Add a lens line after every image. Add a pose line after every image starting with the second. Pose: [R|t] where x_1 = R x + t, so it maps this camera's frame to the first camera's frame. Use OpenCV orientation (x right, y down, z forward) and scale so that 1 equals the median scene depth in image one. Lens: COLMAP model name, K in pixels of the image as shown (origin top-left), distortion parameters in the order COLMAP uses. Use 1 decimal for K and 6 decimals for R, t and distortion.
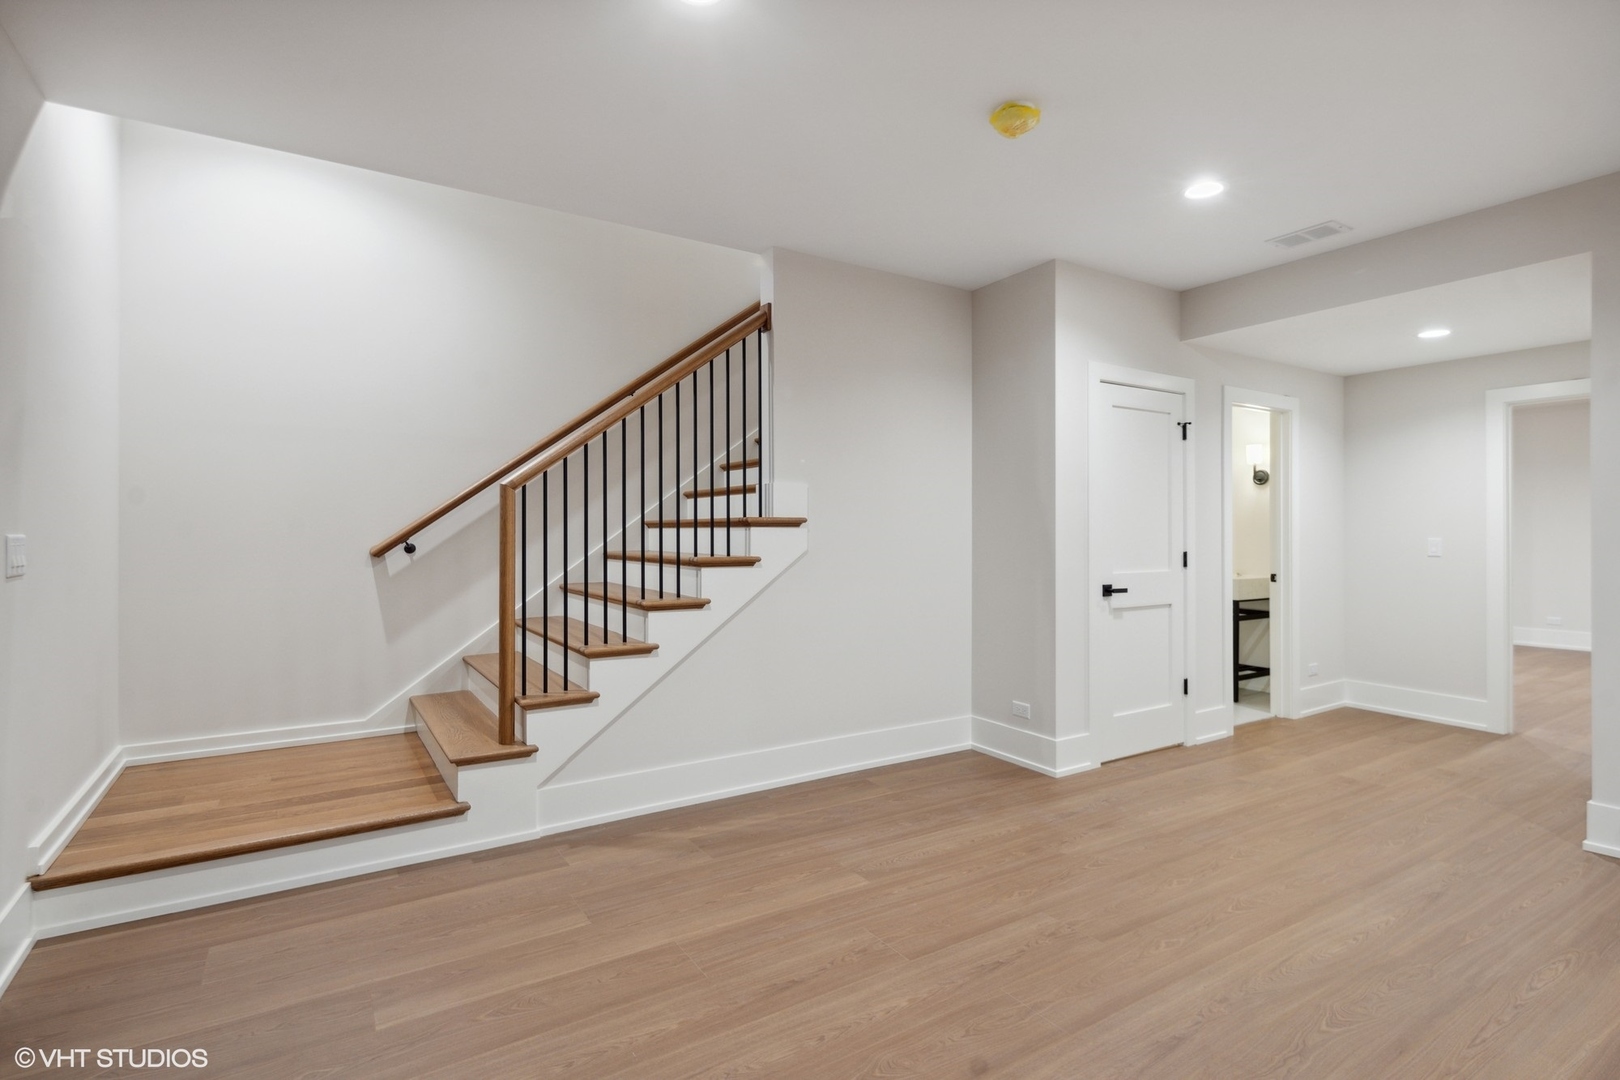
lens RADIAL K [[780.2, 0, 817.2], [0, 780.2, 529.9], [0, 0, 1]] dist [-0.001610, -0.000893]
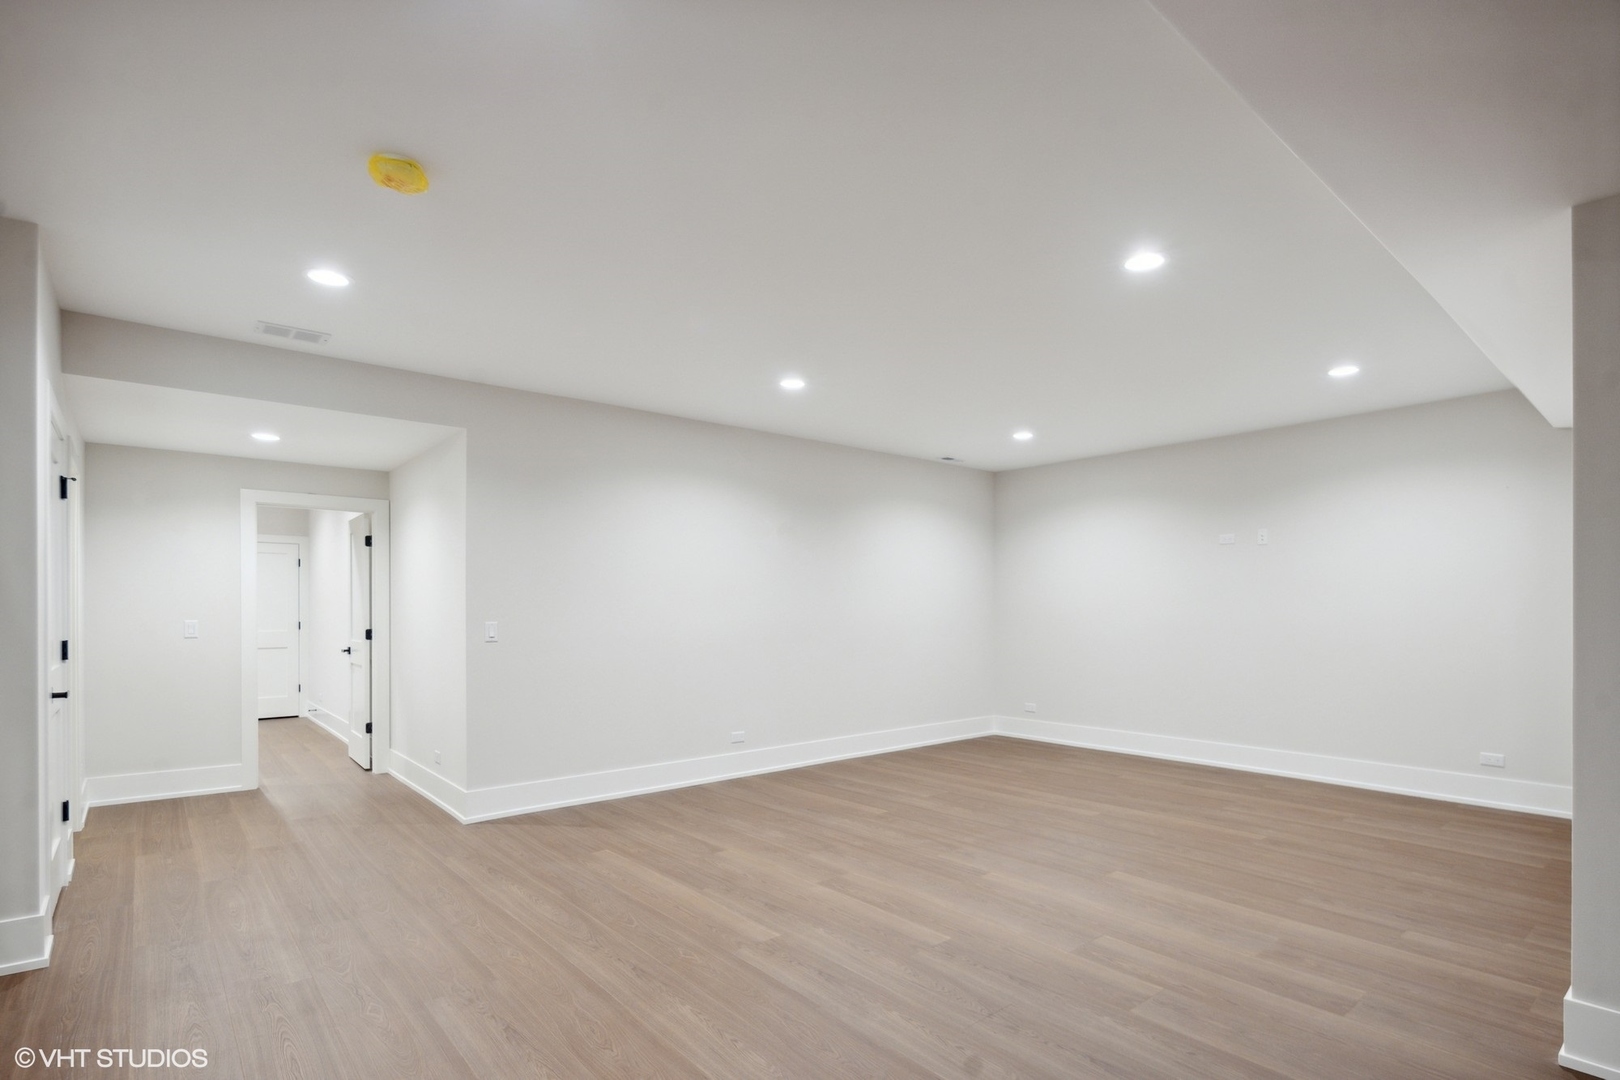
lens RADIAL K [[793.1, 0, 815.4], [0, 793.1, 612.9], [0, 0, 1]] dist [0.000388, -0.000009]
pose [[-0.131371, -0.000012, 0.991333, -0.468866], [-0.001920, 0.999998, -0.000242, -0.000872], [-0.991331, -0.001935, -0.131371, 0.393818]]
